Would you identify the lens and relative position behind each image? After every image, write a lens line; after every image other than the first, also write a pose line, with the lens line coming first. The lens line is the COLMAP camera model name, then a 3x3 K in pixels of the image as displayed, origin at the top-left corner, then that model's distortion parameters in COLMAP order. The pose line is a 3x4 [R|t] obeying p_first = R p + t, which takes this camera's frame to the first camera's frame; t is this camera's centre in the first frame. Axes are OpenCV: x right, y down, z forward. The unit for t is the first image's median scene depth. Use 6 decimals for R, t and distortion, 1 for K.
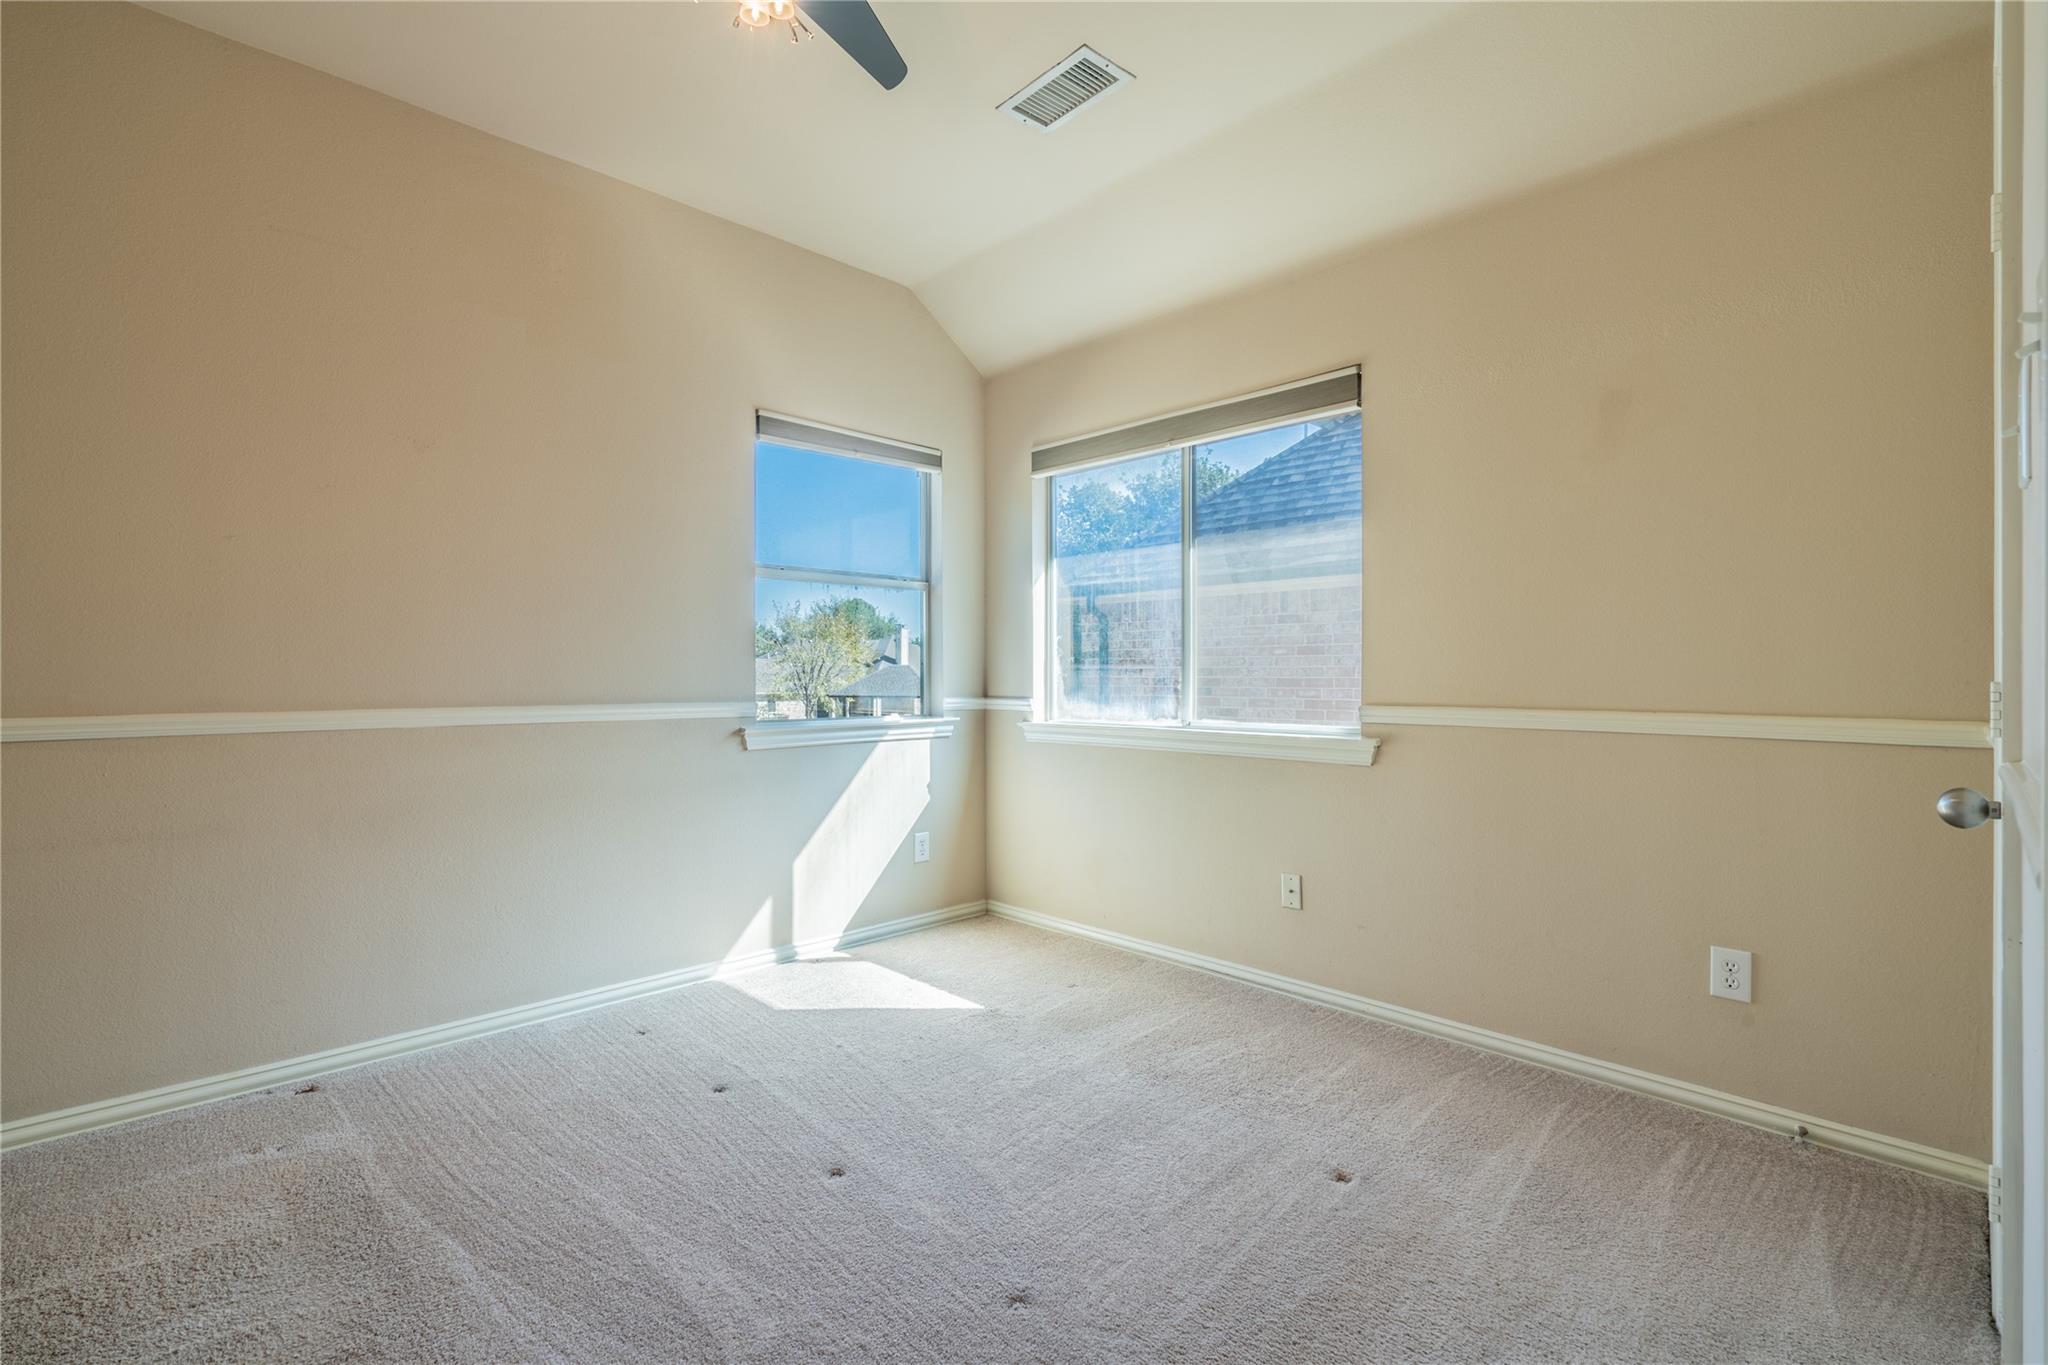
lens RADIAL K [[921.7, 0, 1018.9], [0, 921.7, 681.2], [0, 0, 1]] dist [-0.003644, 0.000103]
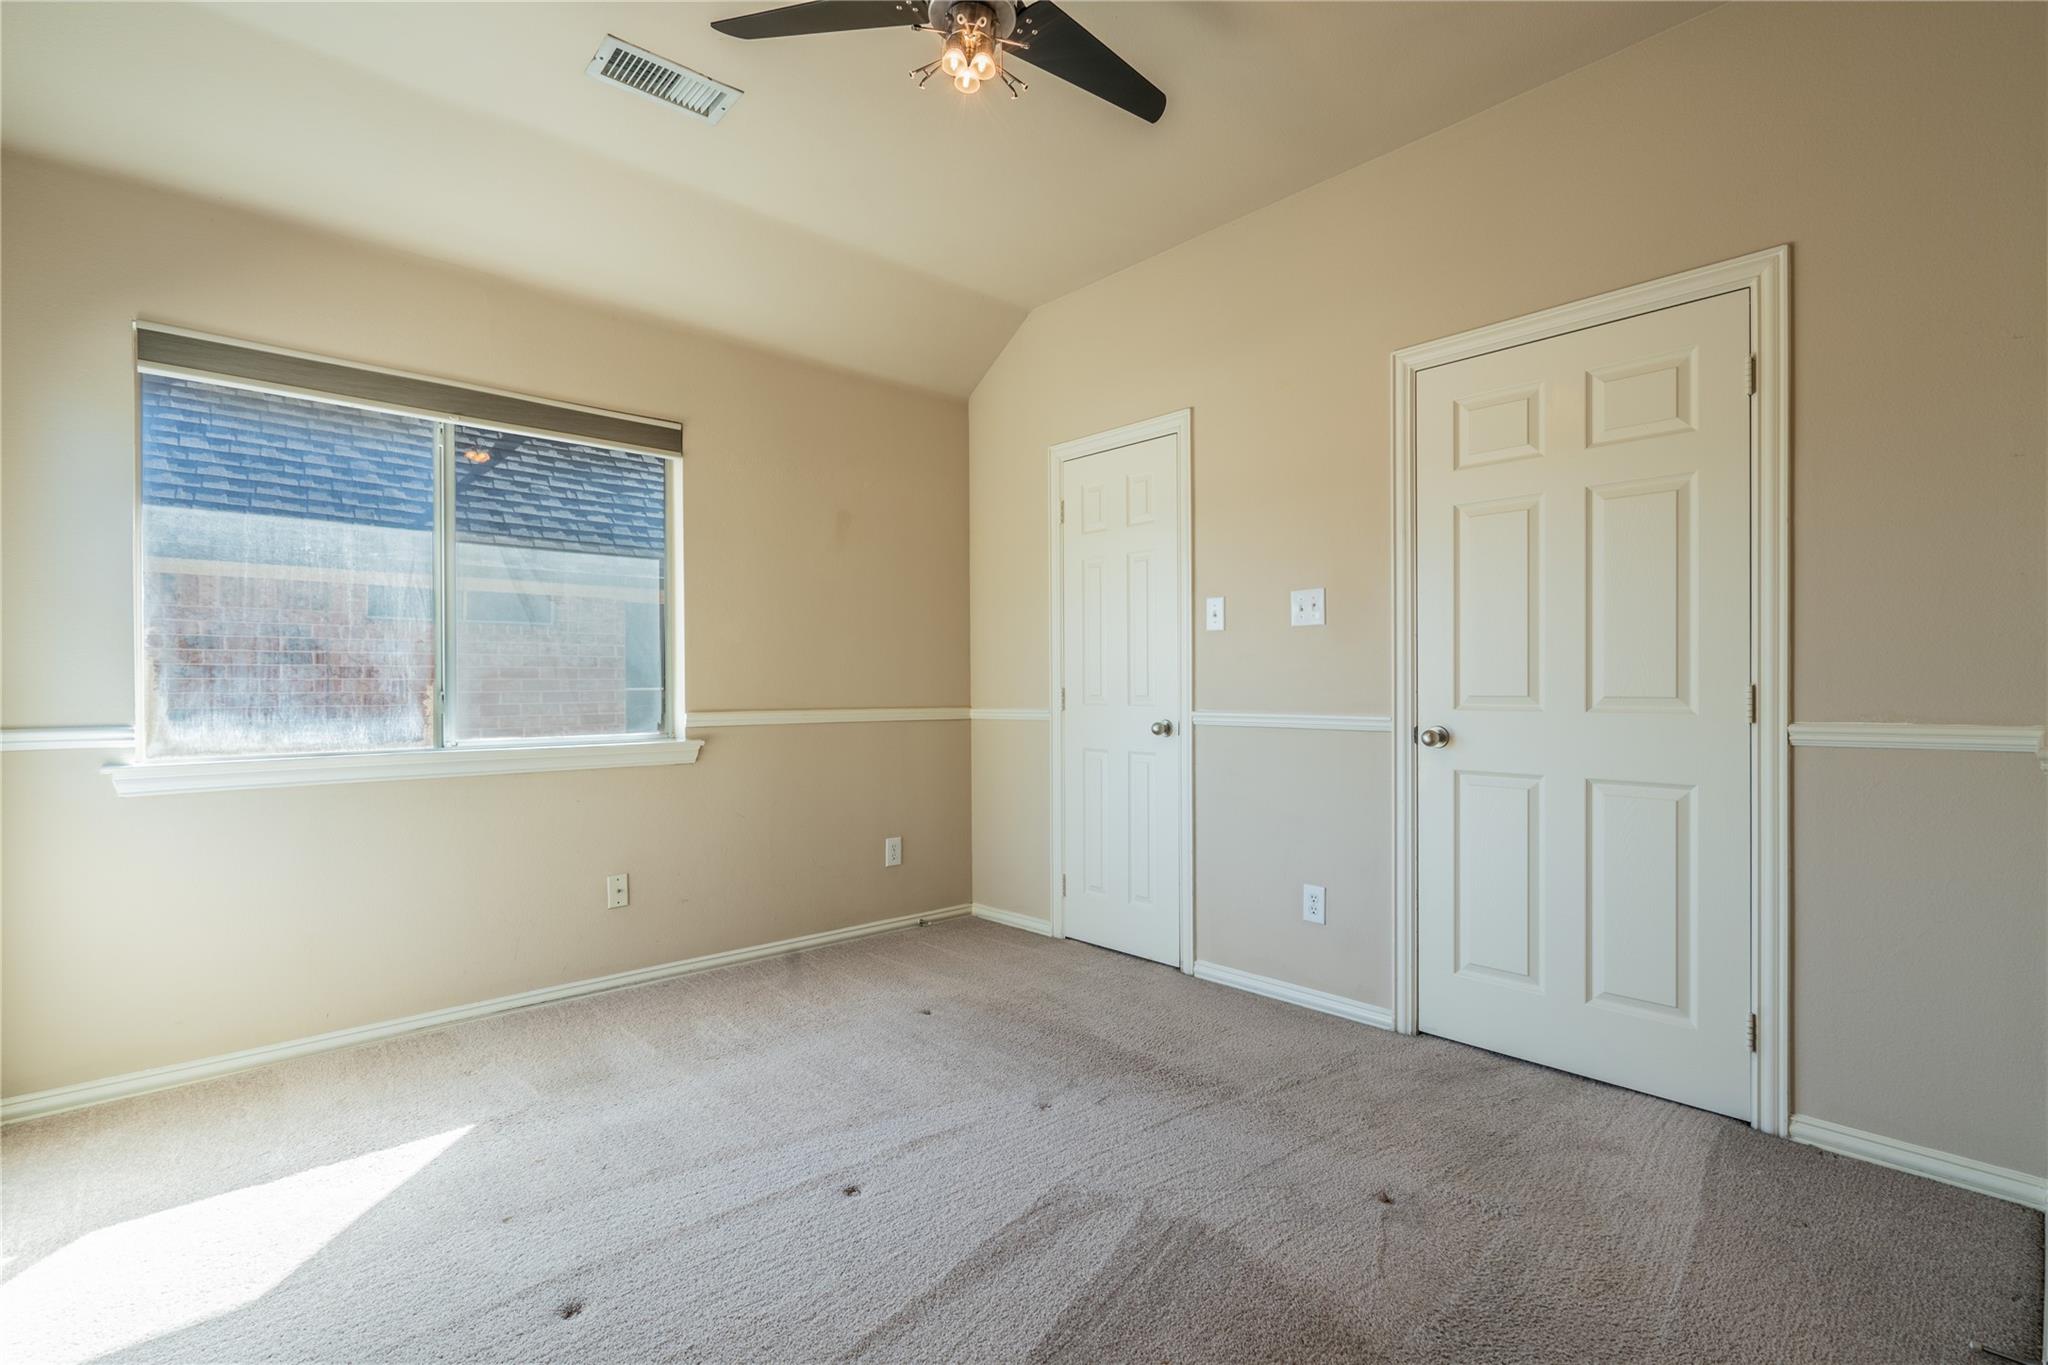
lens RADIAL K [[921.7, 0, 1018.9], [0, 921.7, 681.2], [0, 0, 1]] dist [-0.003644, 0.000103]
pose [[0.037622, 0.003234, 0.999287, -0.781541], [0.009096, 0.999952, -0.003579, -0.007018], [-0.999251, 0.009224, 0.037591, 0.515166]]
